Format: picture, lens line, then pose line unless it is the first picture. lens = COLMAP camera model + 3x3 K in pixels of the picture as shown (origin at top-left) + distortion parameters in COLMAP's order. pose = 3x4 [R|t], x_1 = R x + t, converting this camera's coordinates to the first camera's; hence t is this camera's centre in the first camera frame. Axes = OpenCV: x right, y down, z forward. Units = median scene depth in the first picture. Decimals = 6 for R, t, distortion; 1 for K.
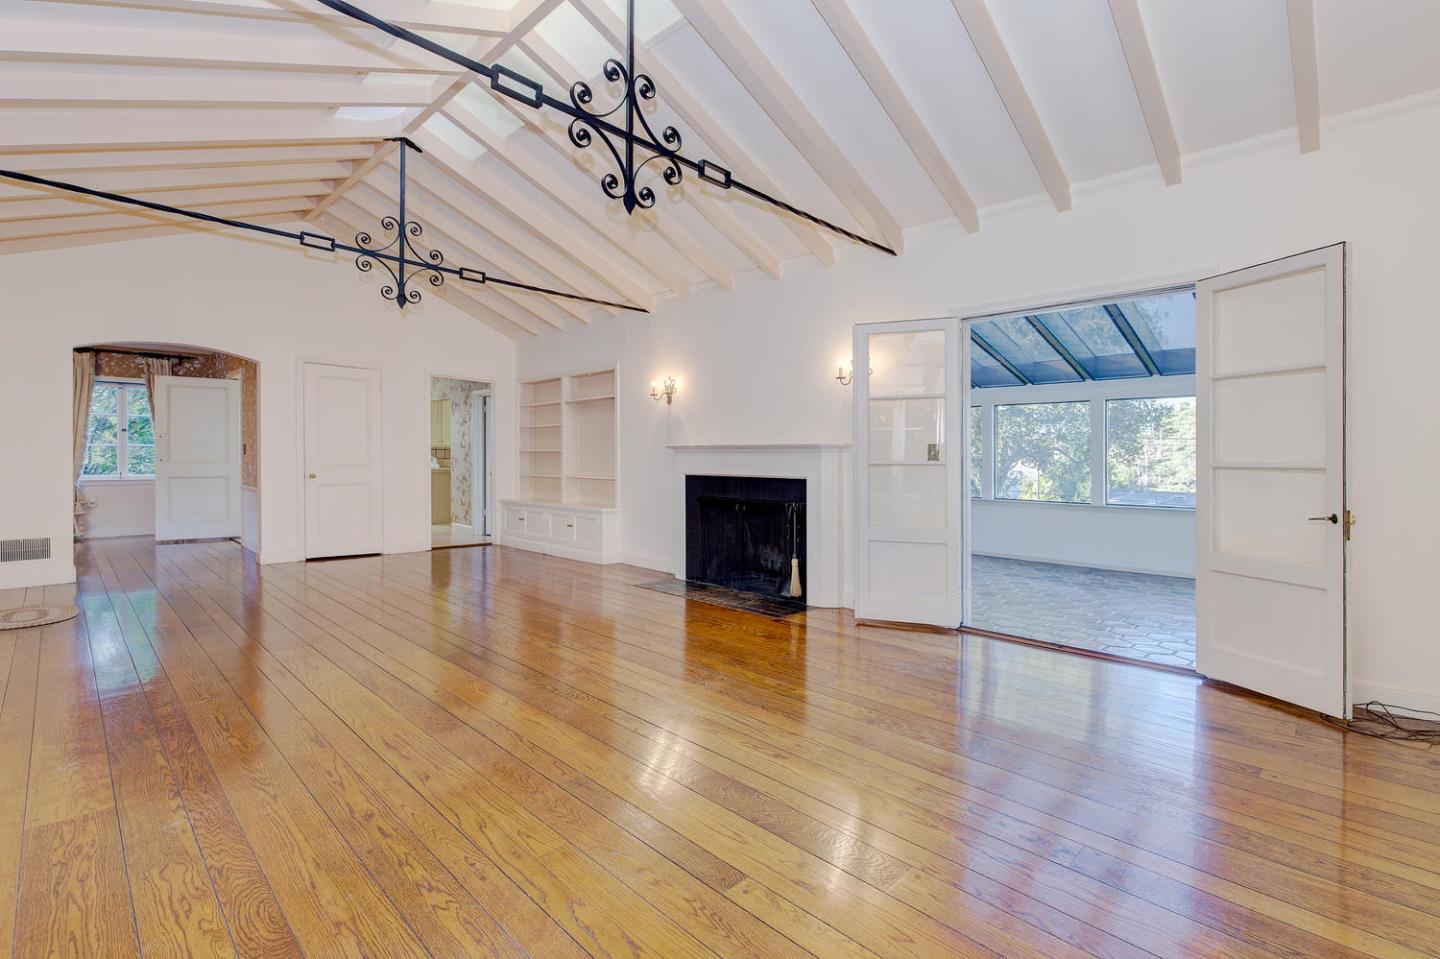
lens RADIAL K [[659.8, 0, 724.6], [0, 659.8, 467.9], [0, 0, 1]] dist [-0.001090, -0.001367]
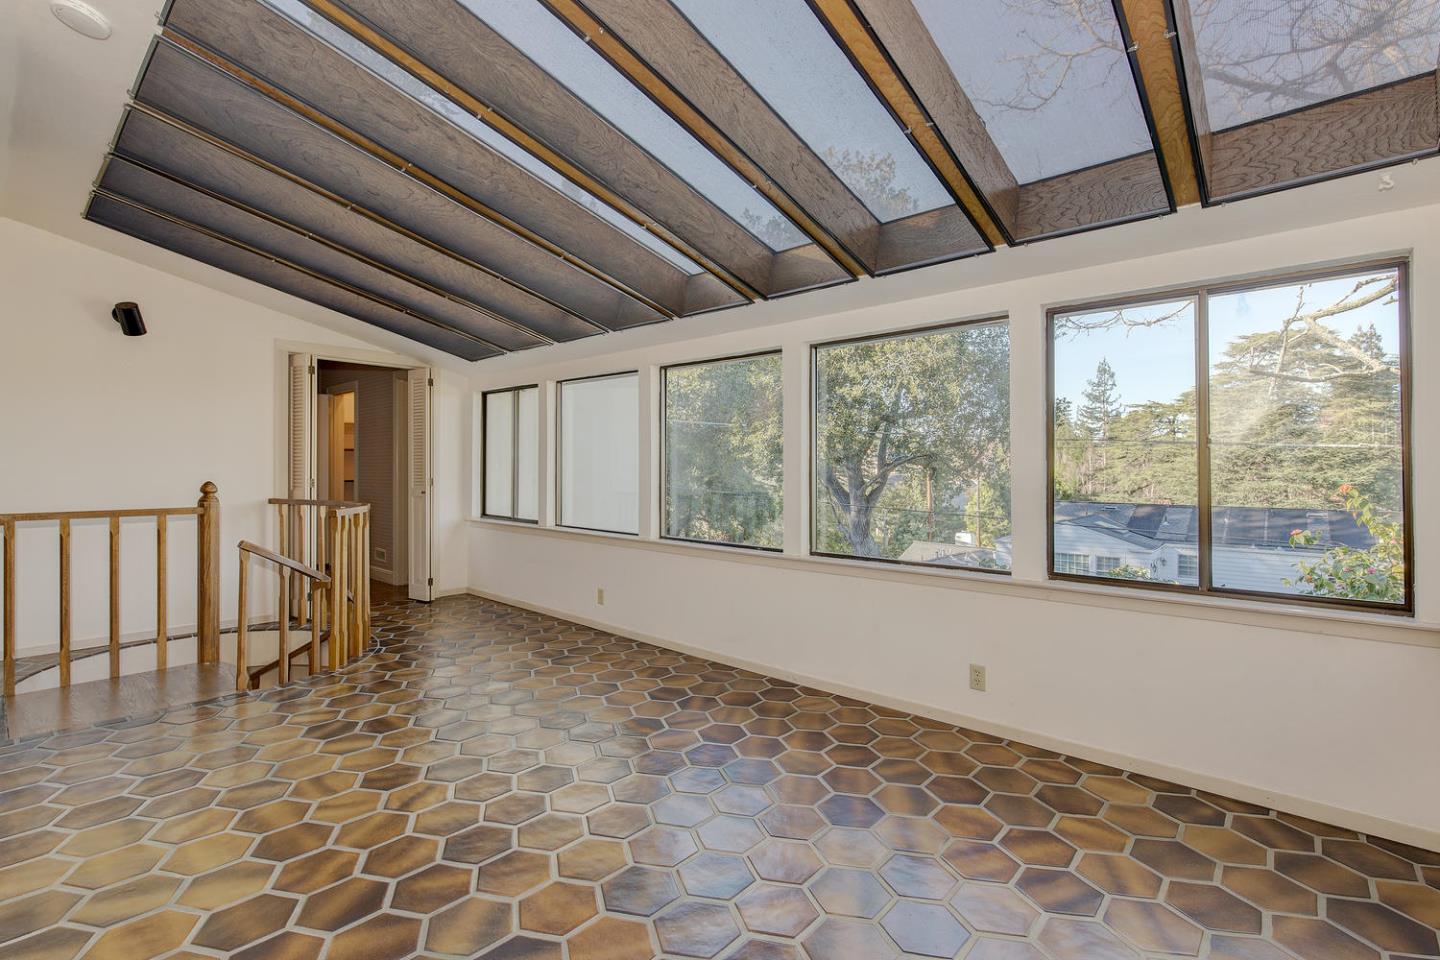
lens RADIAL K [[659.8, 0, 724.6], [0, 659.8, 468.4], [0, 0, 1]] dist [-0.001090, -0.001367]
pose [[0.998212, -0.003781, 0.059655, 0.617449], [0.004647, 0.999886, -0.014379, -0.005105], [-0.059593, 0.014631, 0.998116, 0.817975]]
